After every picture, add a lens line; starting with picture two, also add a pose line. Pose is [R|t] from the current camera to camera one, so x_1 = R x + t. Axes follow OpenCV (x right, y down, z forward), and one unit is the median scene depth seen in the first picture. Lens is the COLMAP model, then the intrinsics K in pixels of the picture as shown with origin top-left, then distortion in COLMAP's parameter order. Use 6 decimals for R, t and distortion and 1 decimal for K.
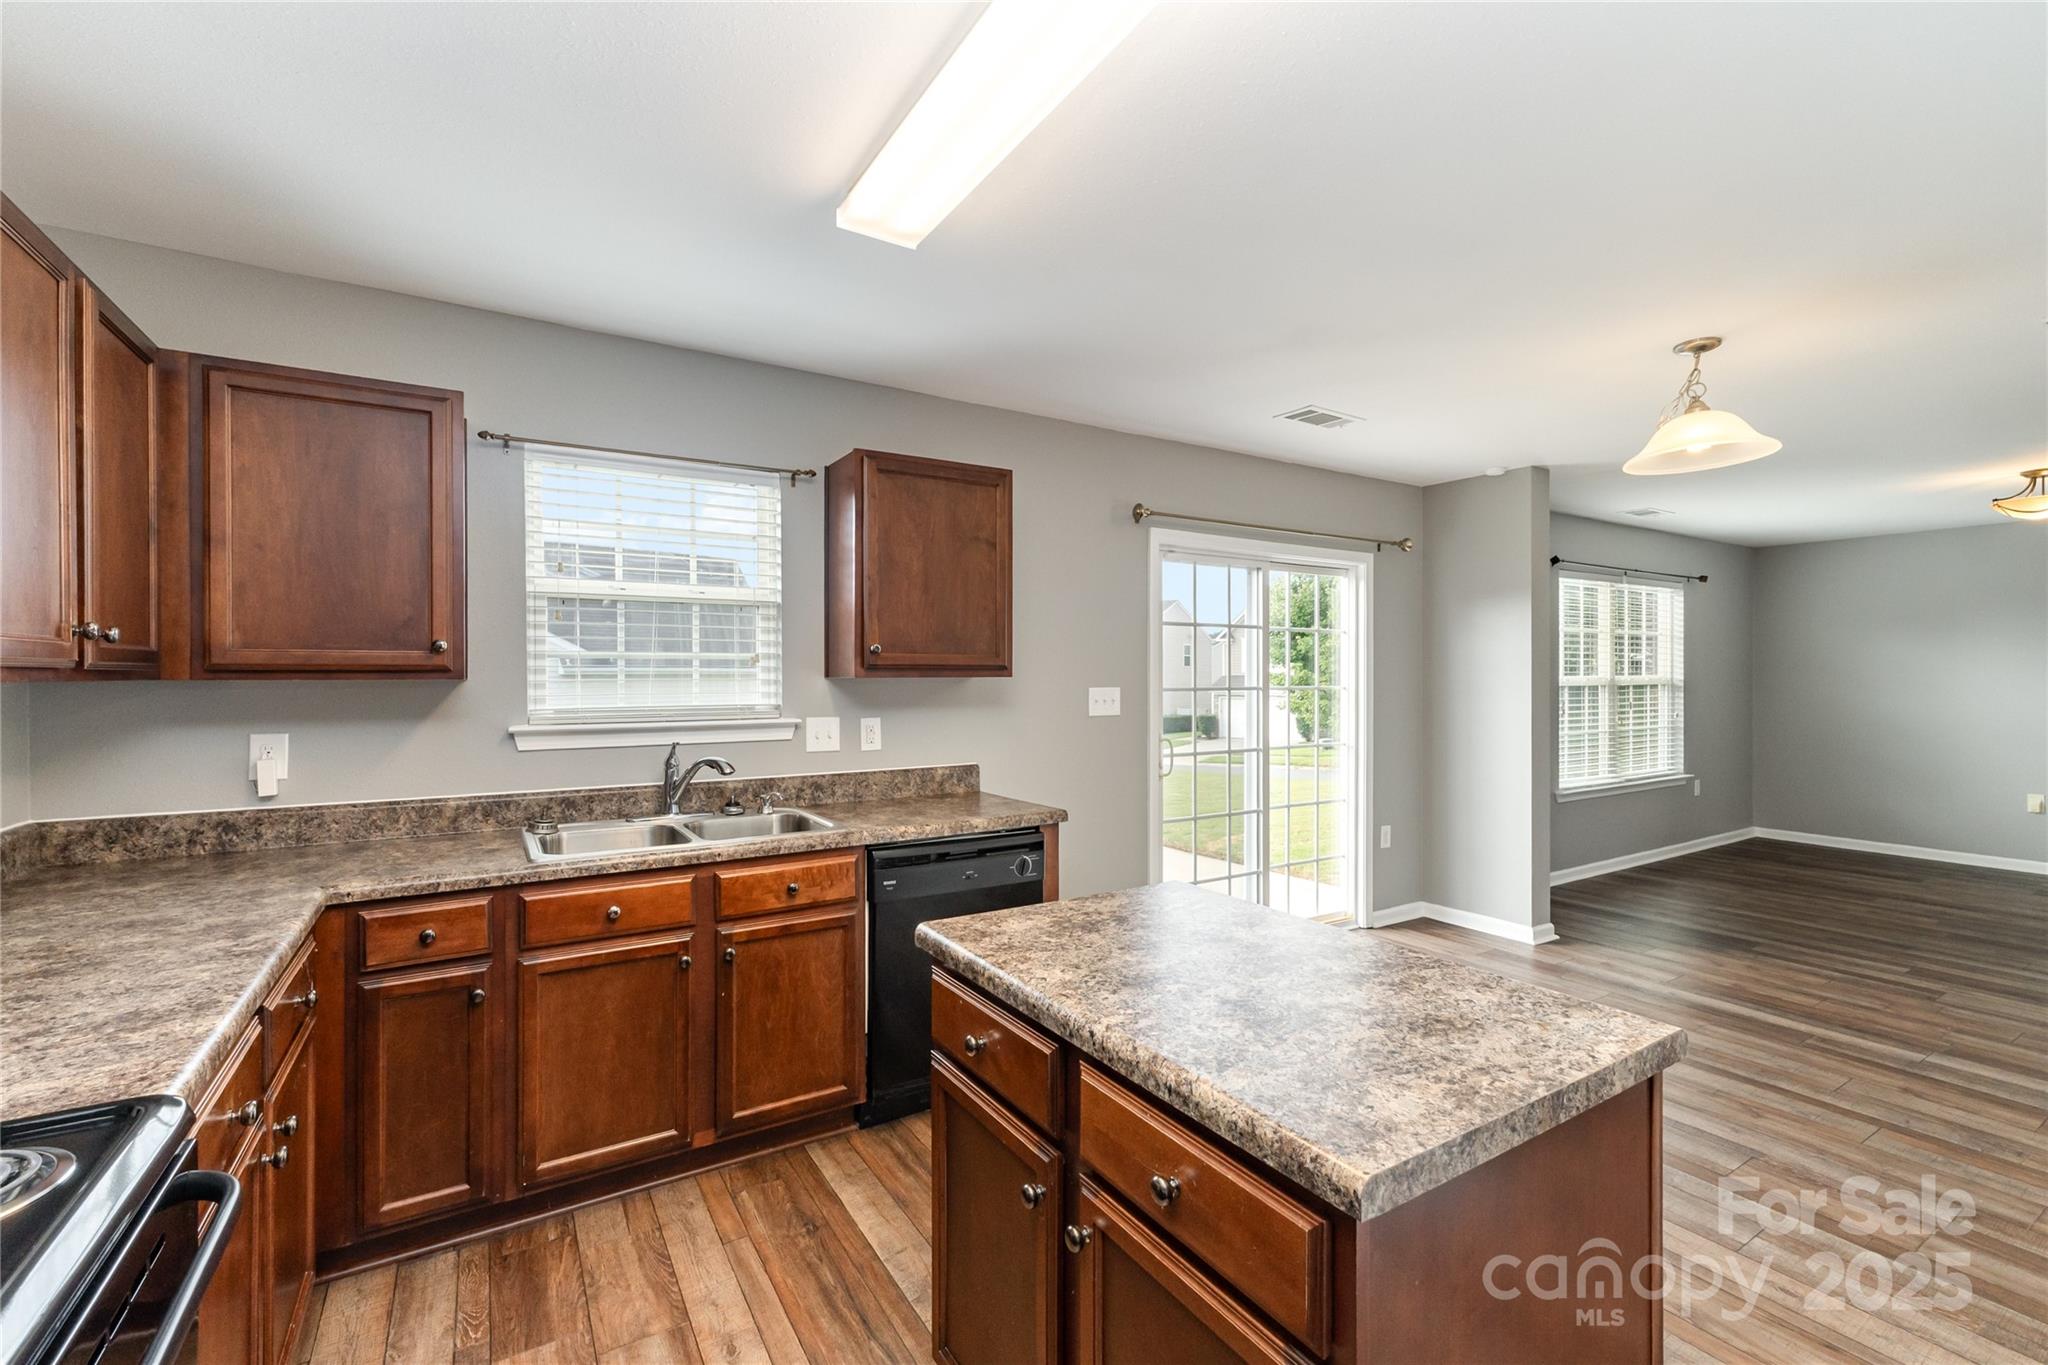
lens RADIAL K [[859.8, 0, 1028.8], [0, 859.8, 681.0], [0, 0, 1]] dist [-0.000157, -0.000018]
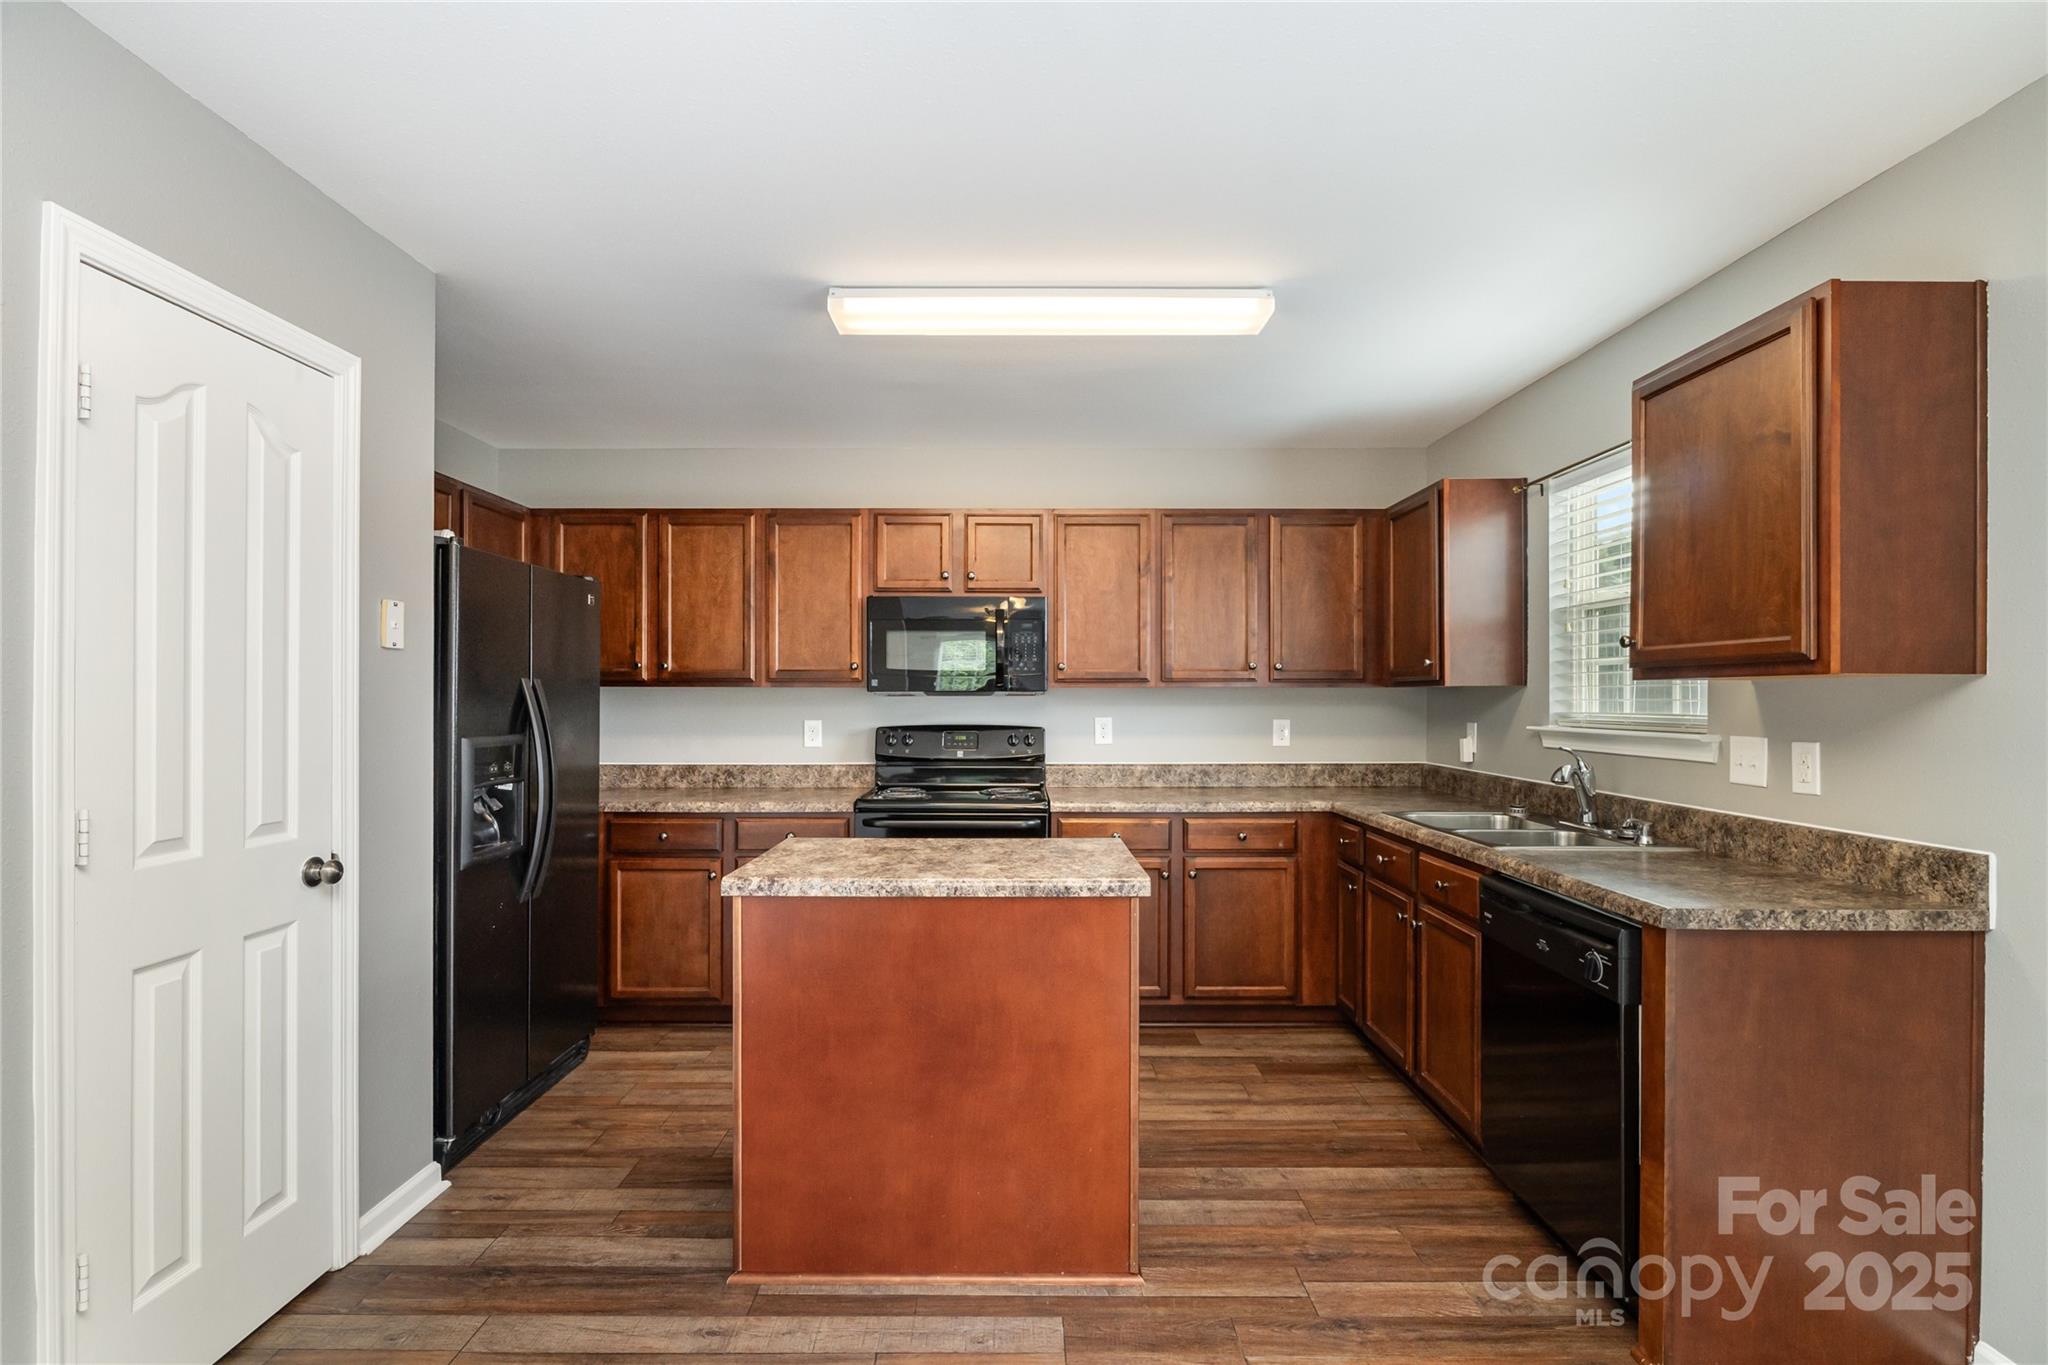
lens RADIAL K [[999.7, 0, 1019.1], [0, 999.7, 694.5], [0, 0, 1]] dist [0.001752, 0.000000]
pose [[-0.535893, -0.003050, -0.844280, 1.020701], [-0.004189, 0.999991, -0.000953, 0.013692], [0.844275, 0.003026, -0.535901, 1.223249]]
